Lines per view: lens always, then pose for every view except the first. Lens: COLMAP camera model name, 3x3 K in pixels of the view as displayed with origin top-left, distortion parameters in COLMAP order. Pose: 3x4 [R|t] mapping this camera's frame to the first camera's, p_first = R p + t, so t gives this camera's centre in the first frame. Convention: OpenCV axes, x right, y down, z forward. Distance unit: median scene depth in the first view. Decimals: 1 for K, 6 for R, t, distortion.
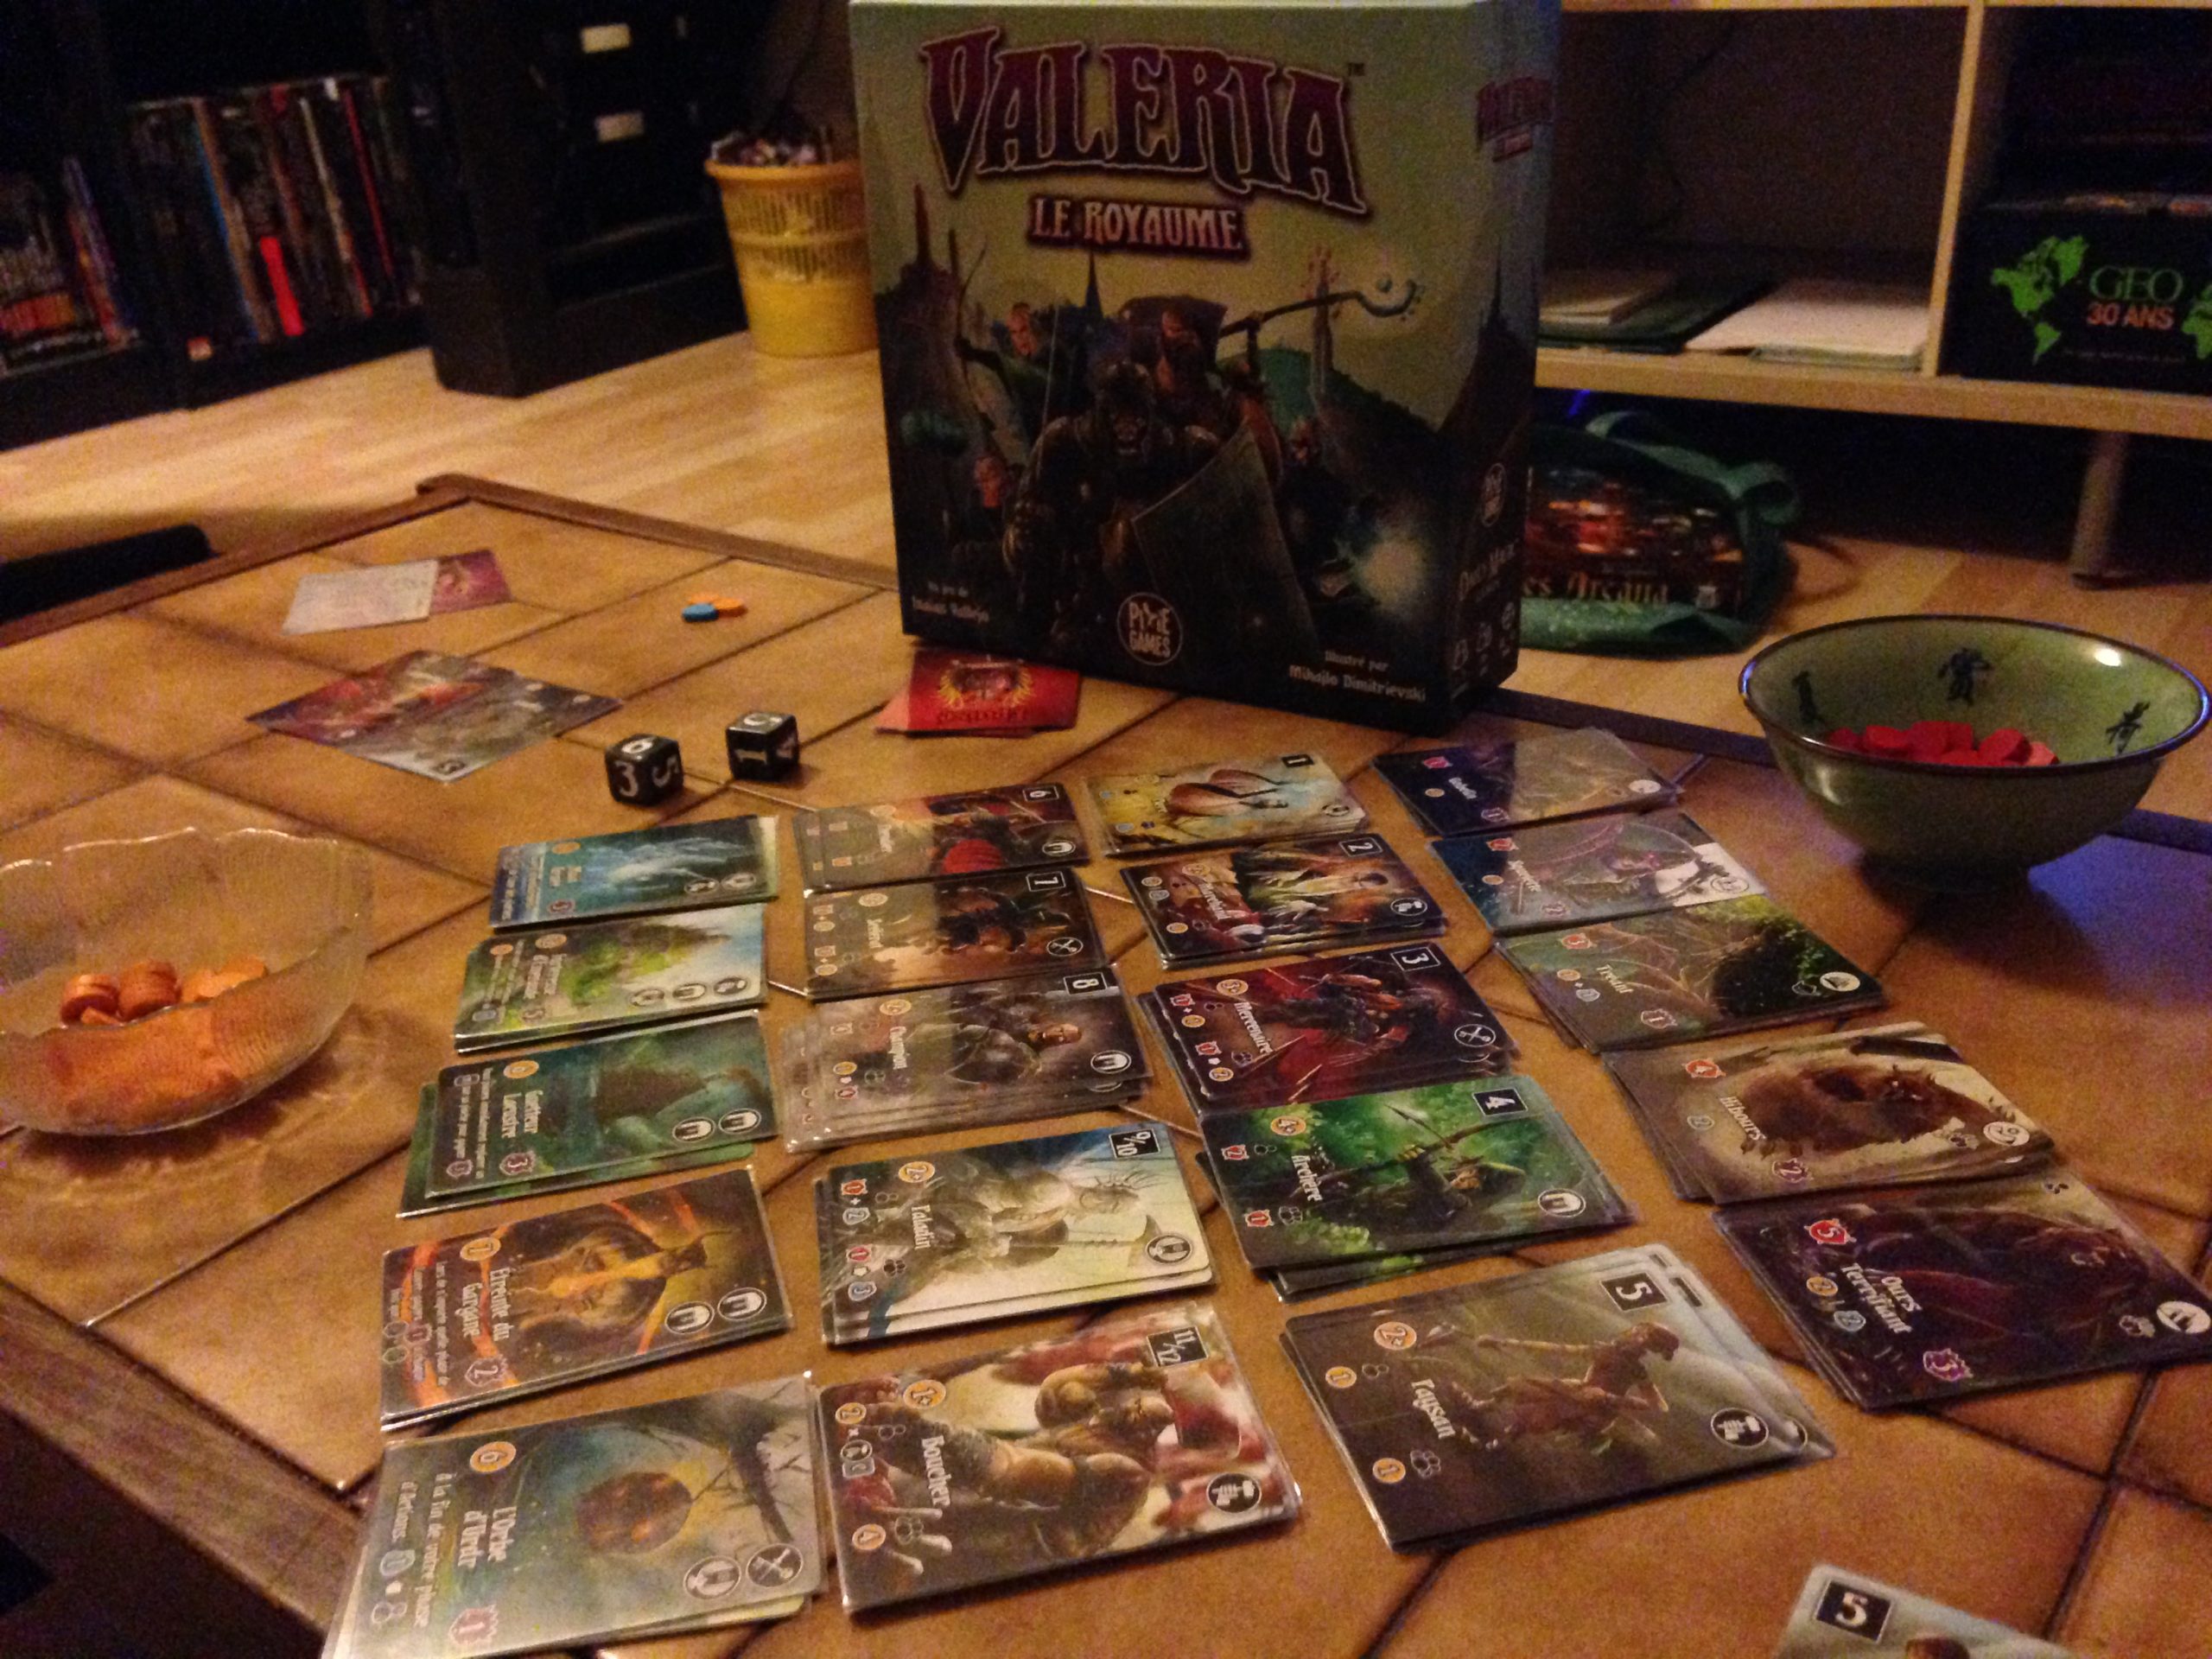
lens RADIAL K [[2004.3, 0, 1106.0], [0, 2004.3, 829.5], [0, 0, 1]] dist [0.124575, -0.178481]
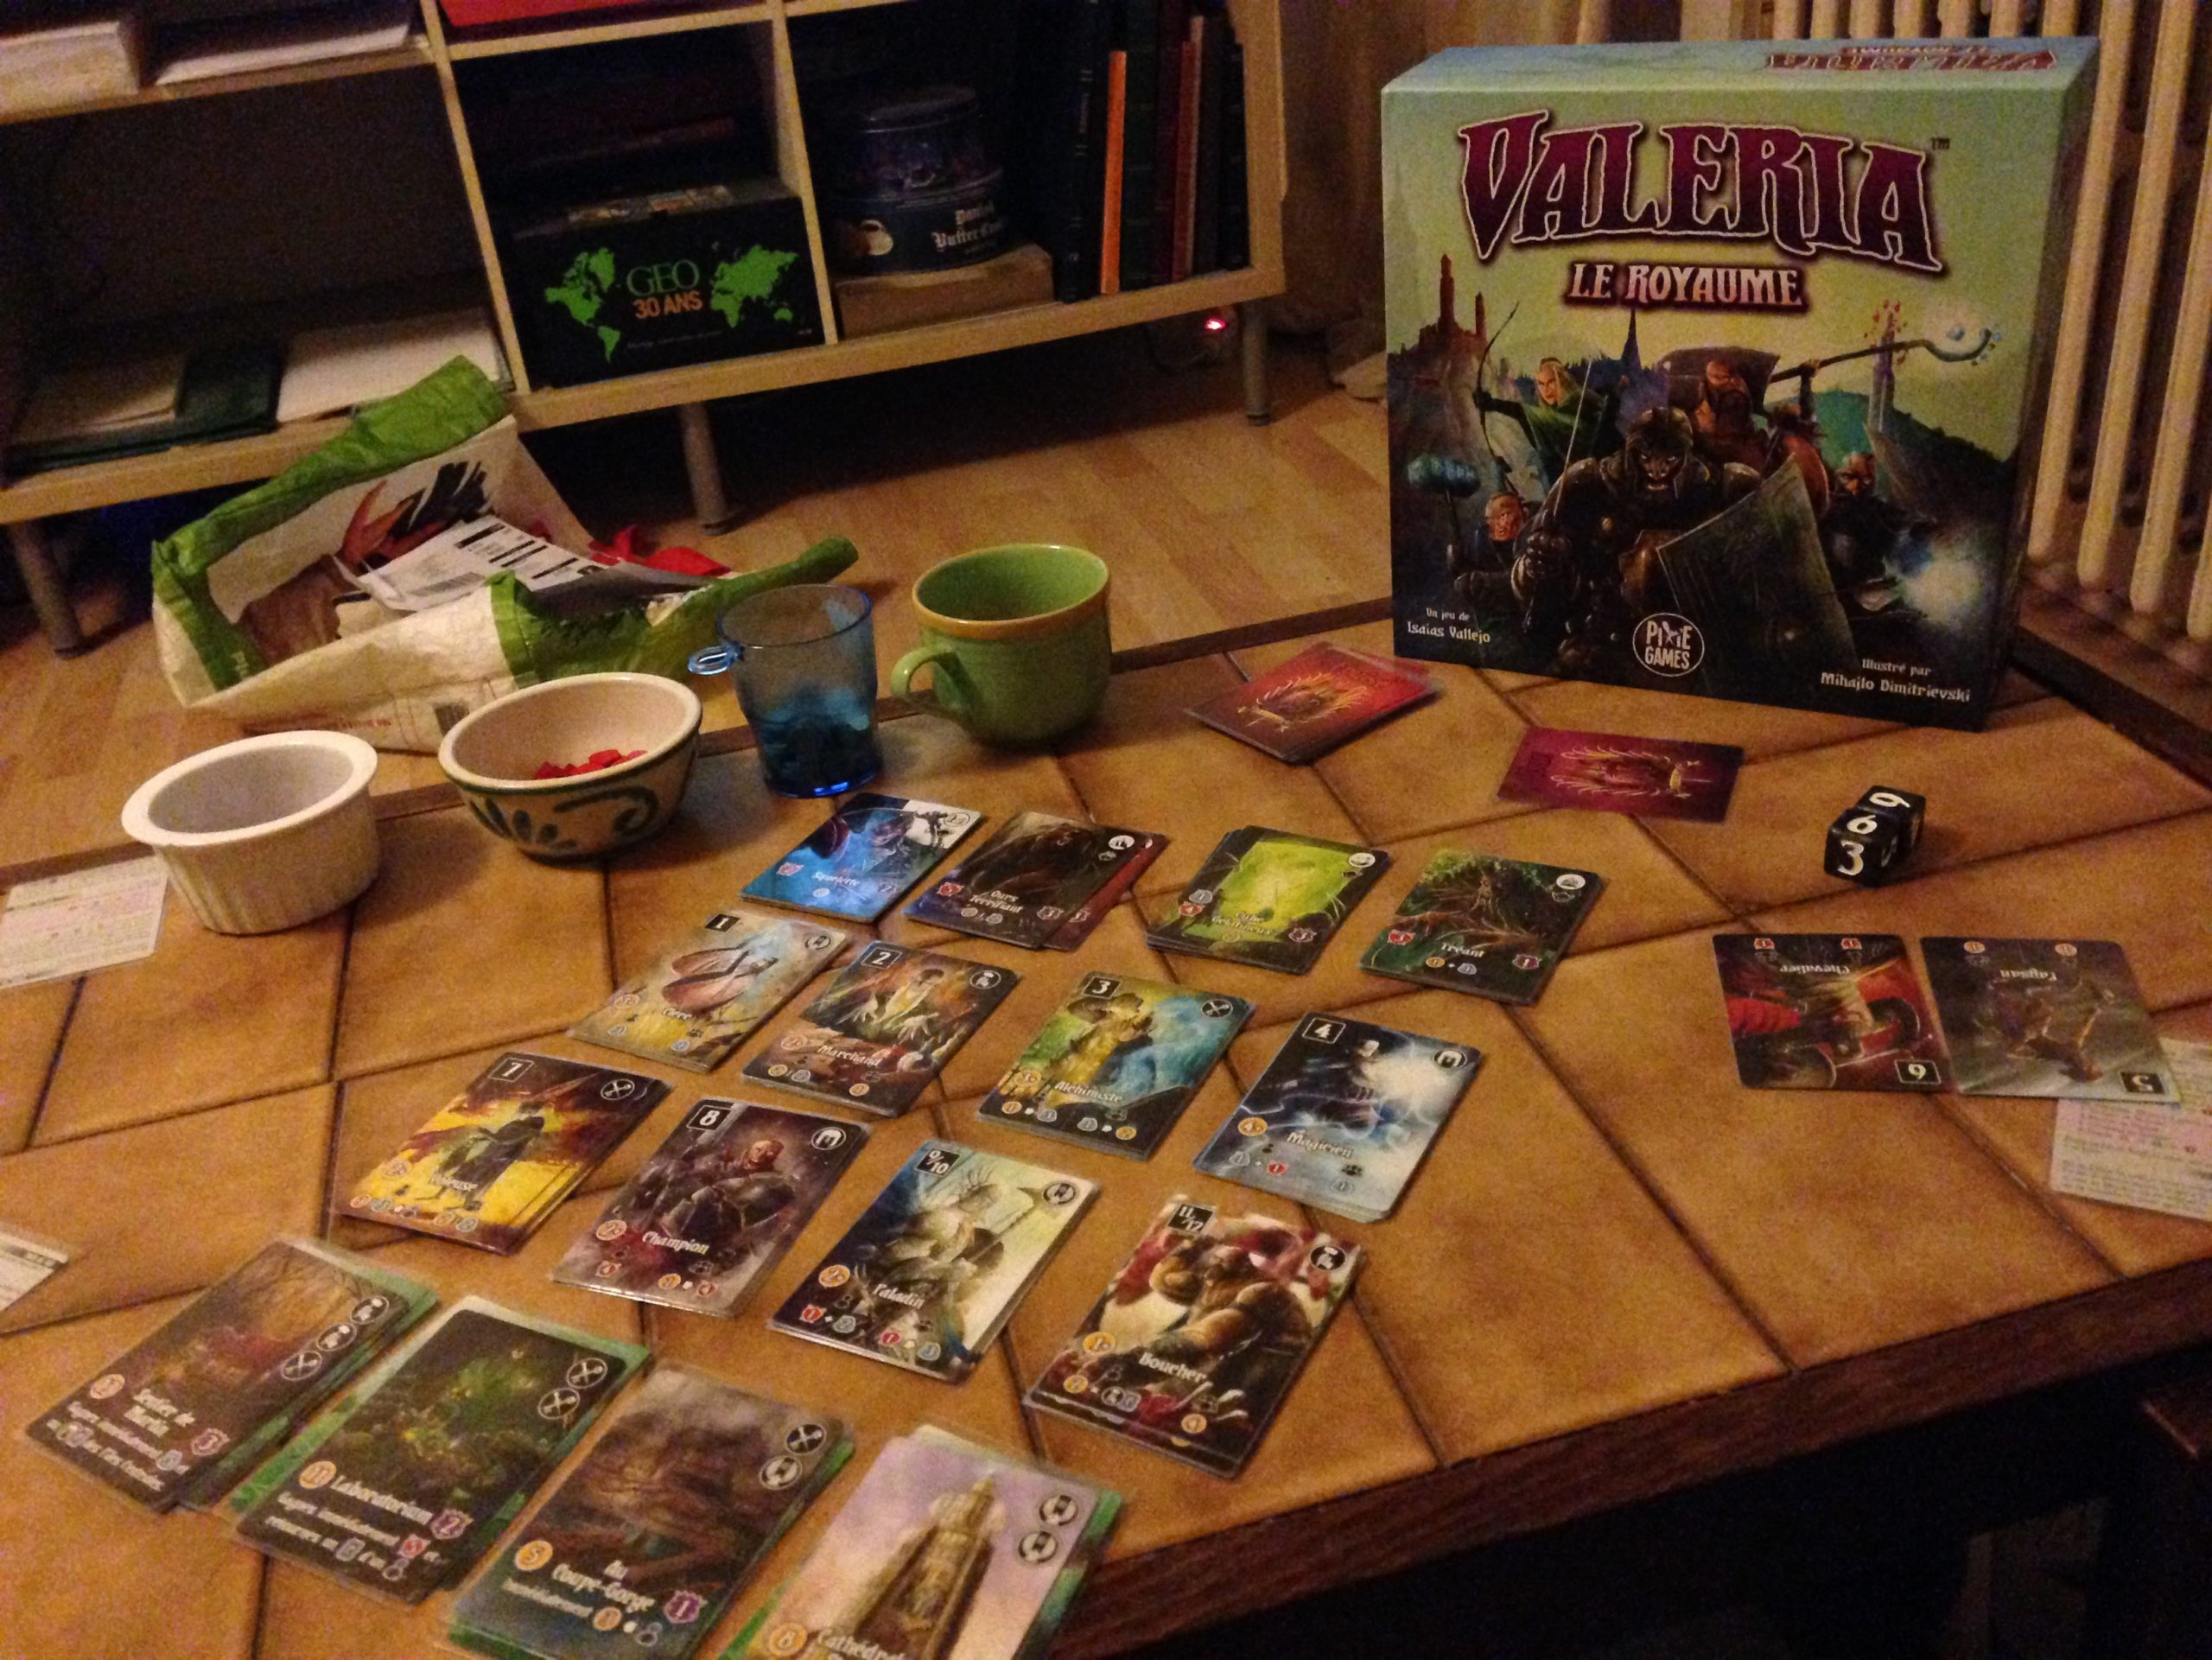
lens RADIAL K [[2061.7, 0, 1106.0], [0, 2061.7, 830.0], [0, 0, 1]] dist [0.210359, -0.349872]
pose [[0.656059, -0.388434, 0.647075, -0.232494], [0.388460, 0.908885, 0.151743, -0.062901], [-0.647059, 0.151810, 0.747173, -0.016026]]
